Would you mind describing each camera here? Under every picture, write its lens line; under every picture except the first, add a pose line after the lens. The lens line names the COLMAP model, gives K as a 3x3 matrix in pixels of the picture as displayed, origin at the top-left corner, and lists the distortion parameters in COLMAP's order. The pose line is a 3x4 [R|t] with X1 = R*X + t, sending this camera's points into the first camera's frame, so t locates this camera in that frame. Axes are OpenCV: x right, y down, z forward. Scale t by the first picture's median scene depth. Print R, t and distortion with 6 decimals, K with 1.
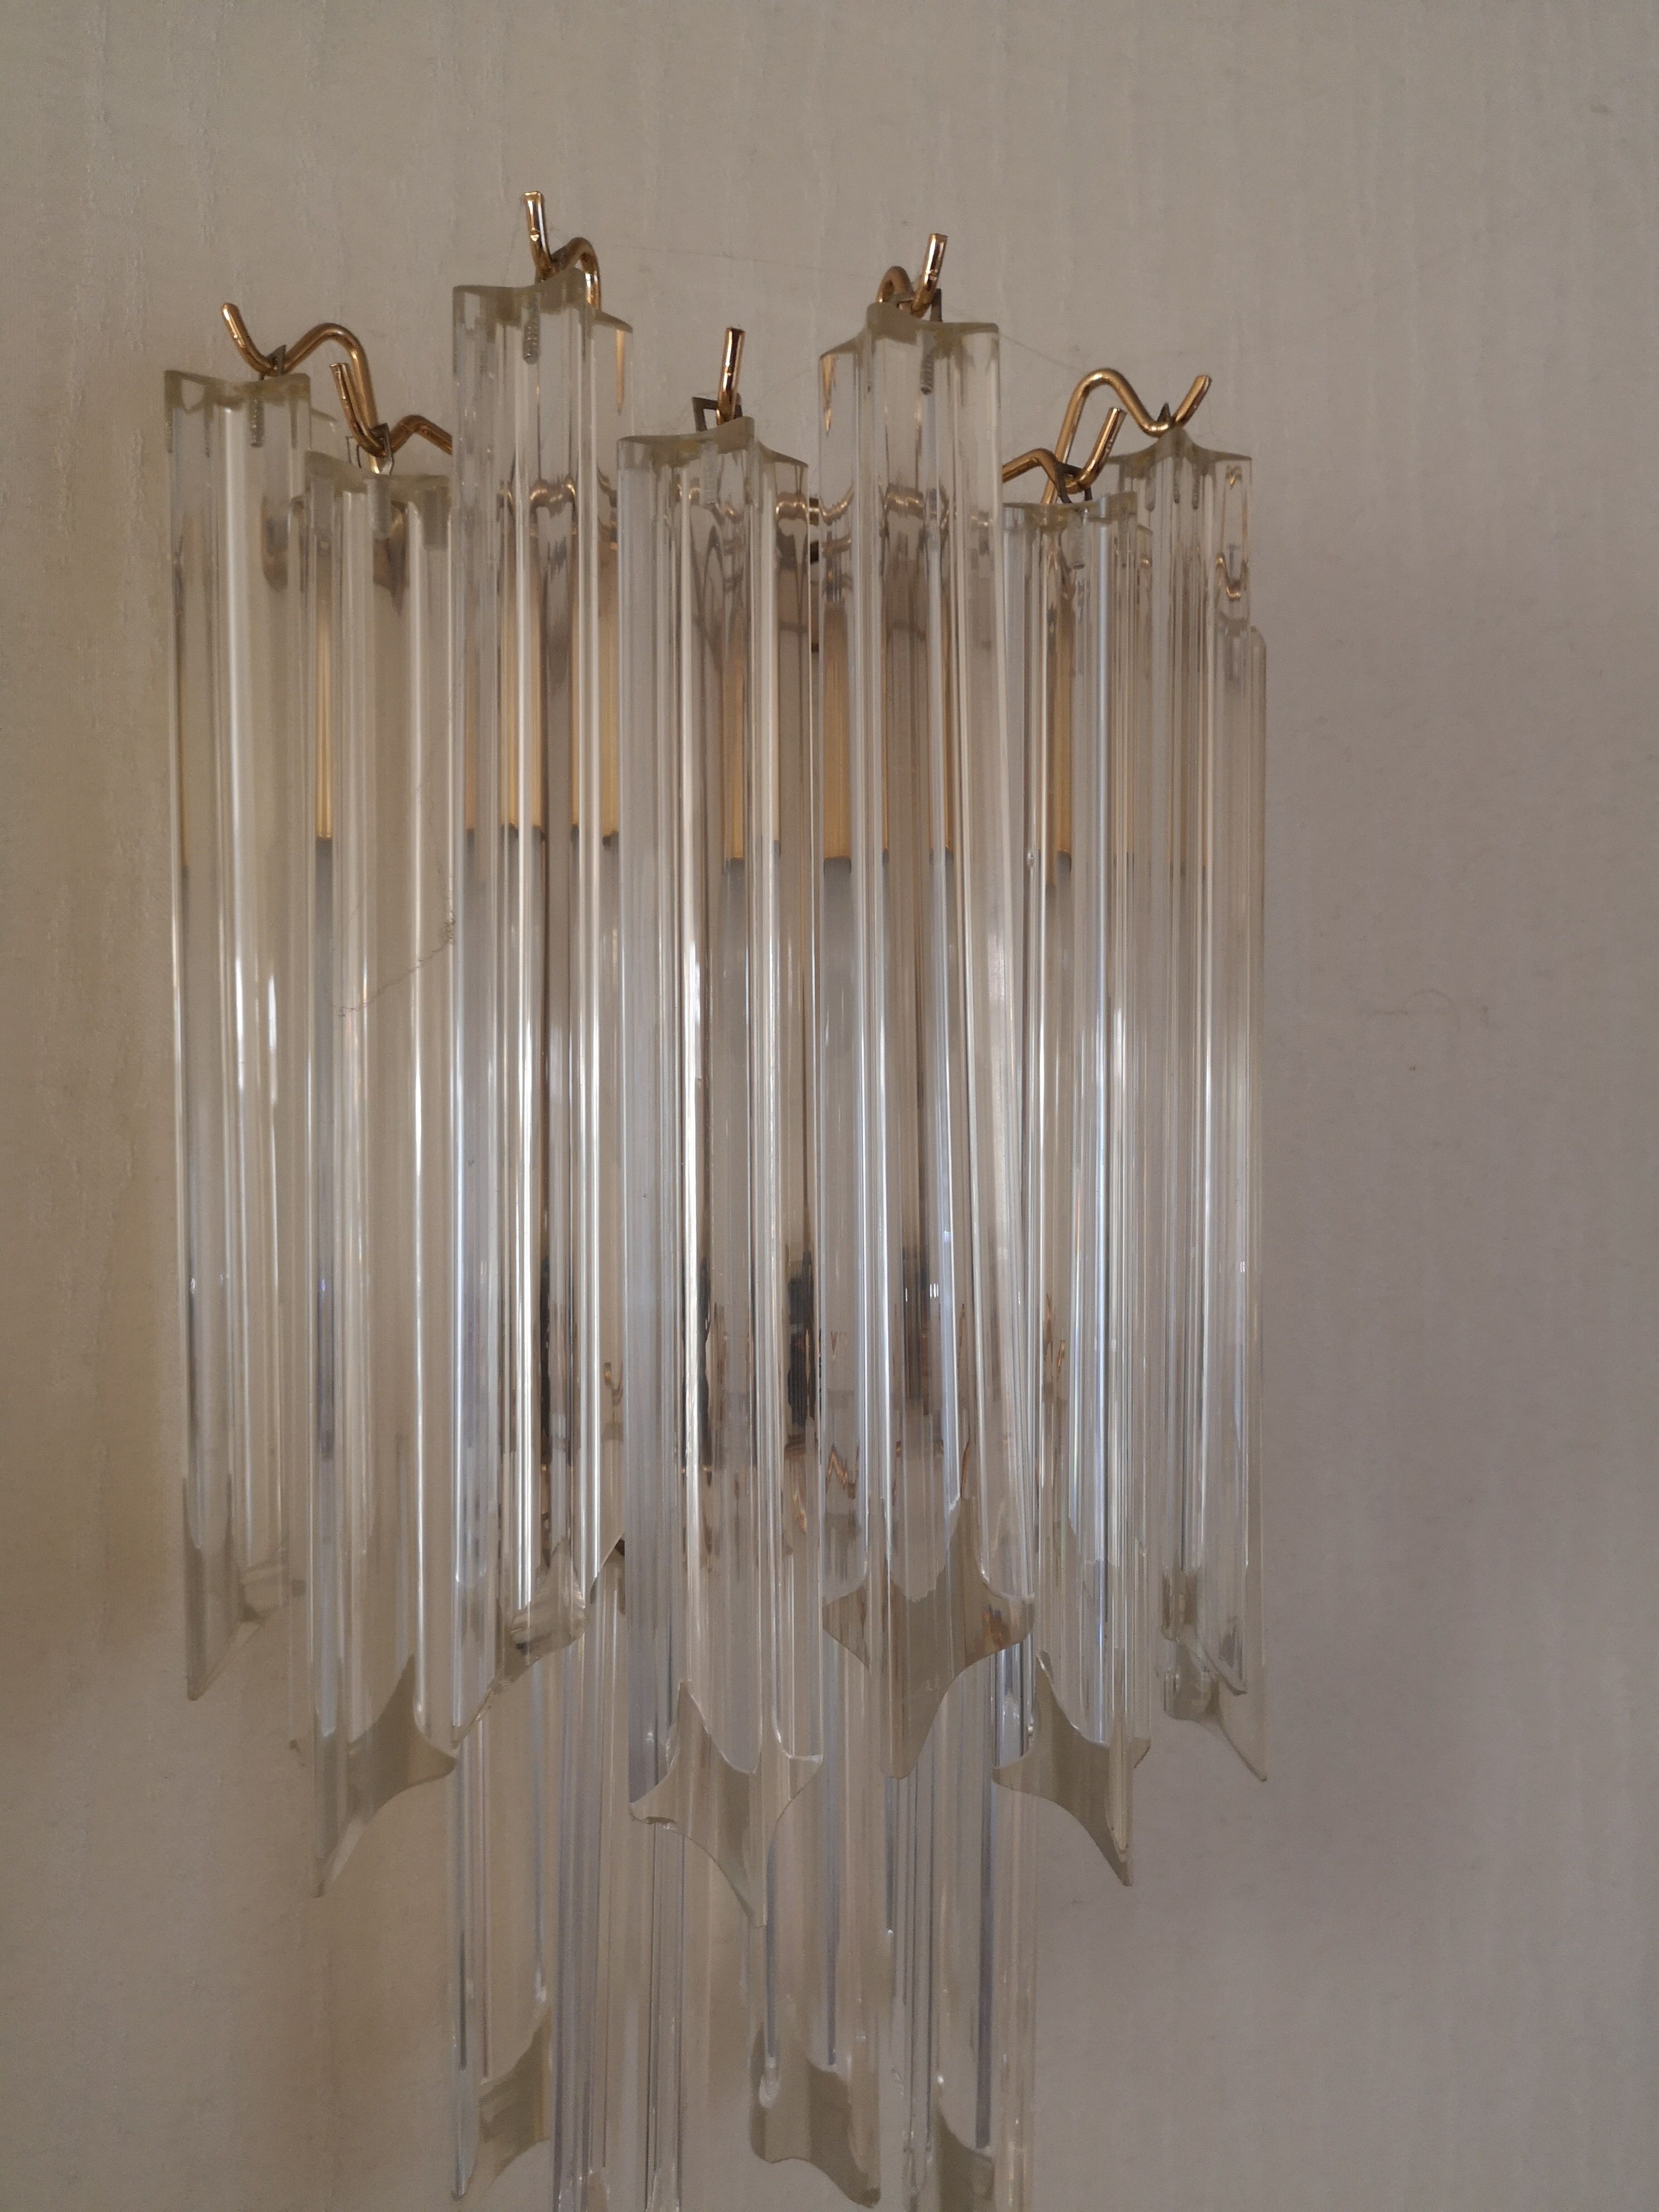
lens RADIAL K [[1794.4, 0, 829.5], [0, 1794.4, 1106.0], [0, 0, 1]] dist [0.057069, -0.070784]
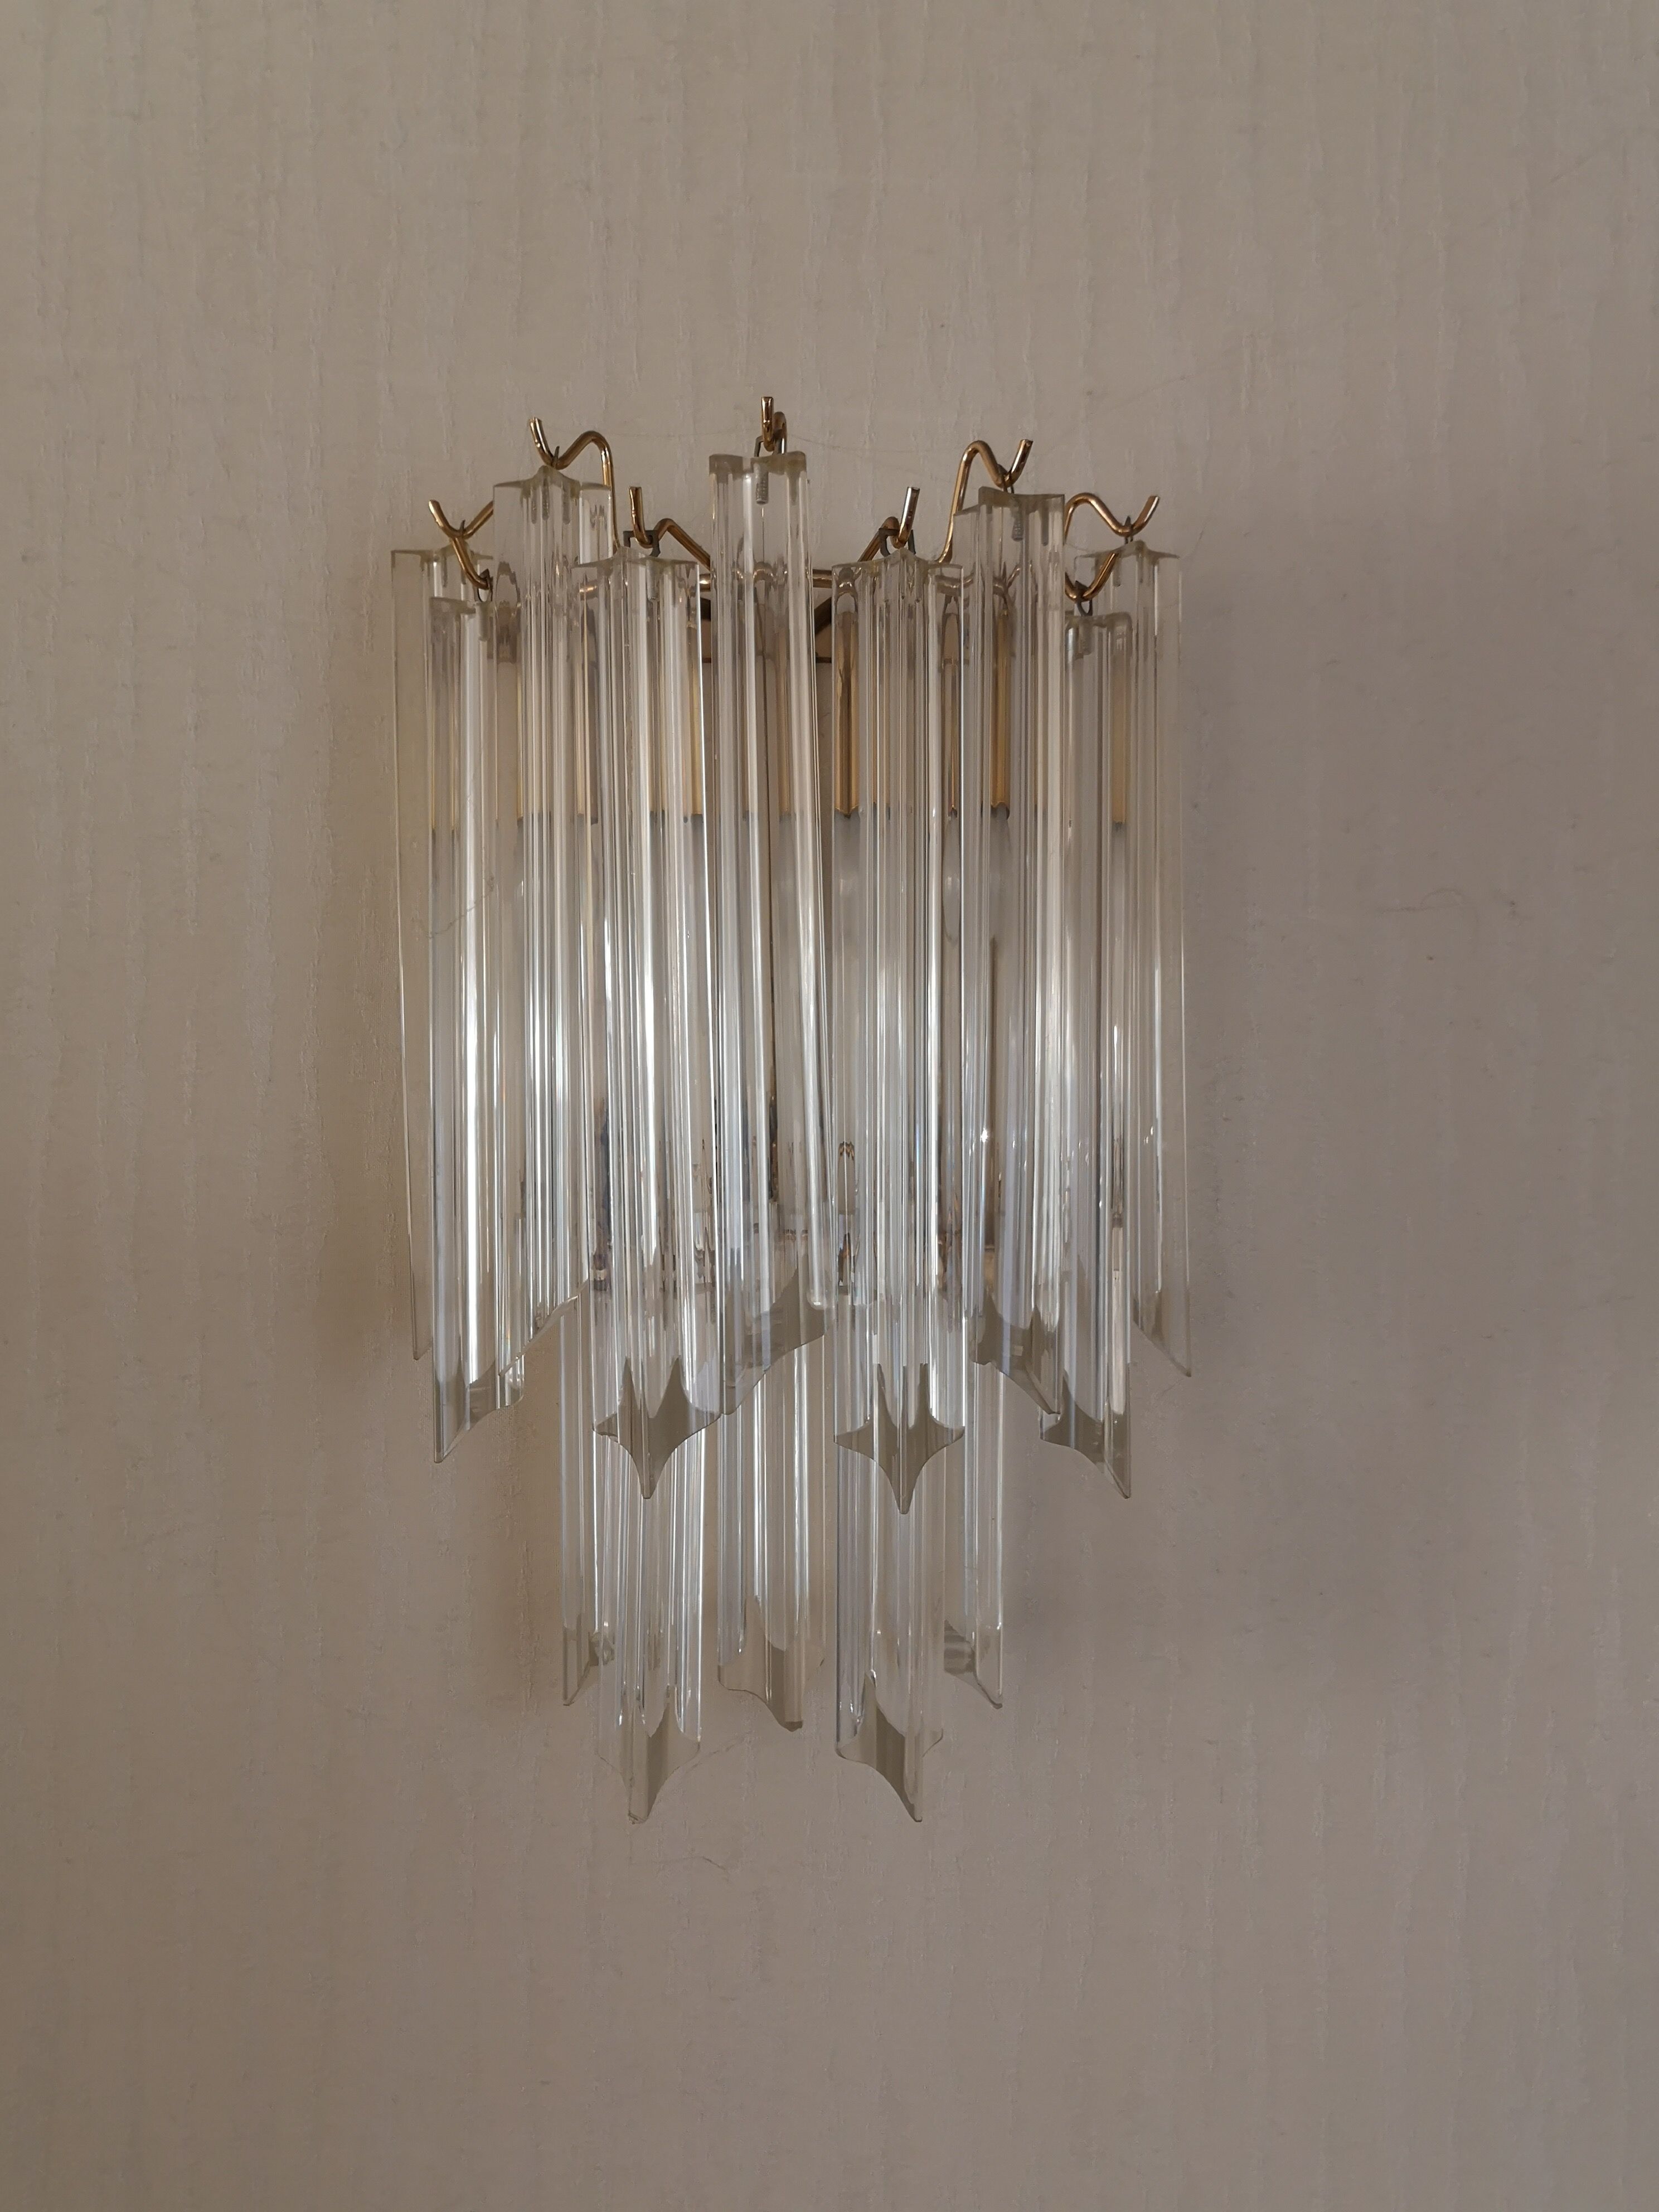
lens RADIAL K [[1794.4, 0, 829.5], [0, 1794.4, 1106.0], [0, 0, 1]] dist [0.057069, -0.070784]
pose [[0.890362, -0.001085, -0.455251, 0.608339], [0.011072, 0.999753, 0.019272, 0.056080], [0.455118, -0.022200, 0.890154, -0.237598]]
